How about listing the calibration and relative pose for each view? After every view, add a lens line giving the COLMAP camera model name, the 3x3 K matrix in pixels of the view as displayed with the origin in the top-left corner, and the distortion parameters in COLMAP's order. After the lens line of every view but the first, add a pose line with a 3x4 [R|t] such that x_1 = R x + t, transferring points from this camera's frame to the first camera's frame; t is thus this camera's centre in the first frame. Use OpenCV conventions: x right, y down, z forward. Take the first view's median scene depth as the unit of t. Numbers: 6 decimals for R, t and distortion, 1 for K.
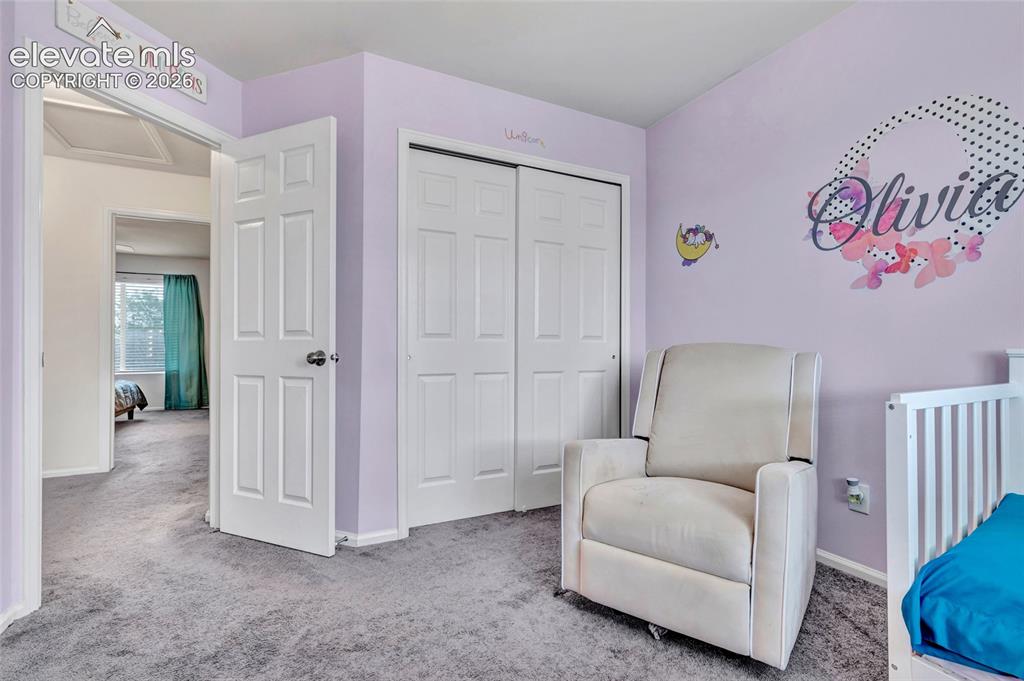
lens RADIAL K [[465.0, 0, 510.9], [0, 465.0, 344.7], [0, 0, 1]] dist [0.002800, -0.000620]
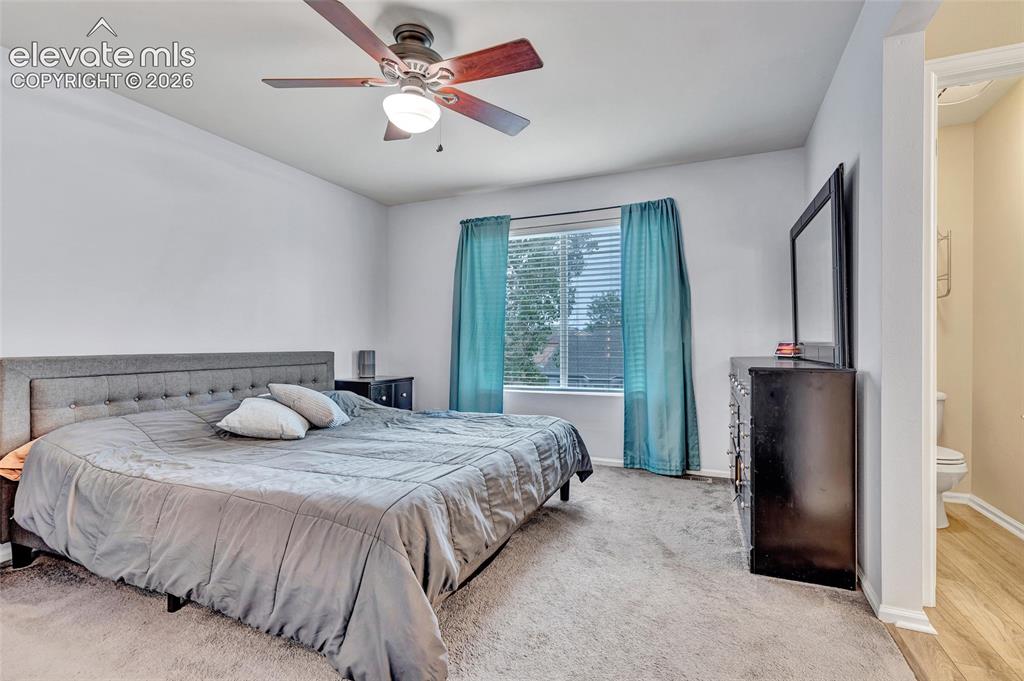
lens RADIAL K [[465.0, 0, 512.6], [0, 465.0, 339.6], [0, 0, 1]] dist [0.002800, -0.000620]
pose [[0.642072, -0.003044, -0.766639, -0.424103], [0.001848, 0.999995, -0.002422, -0.000989], [0.766643, 0.000138, 0.642074, 0.571034]]
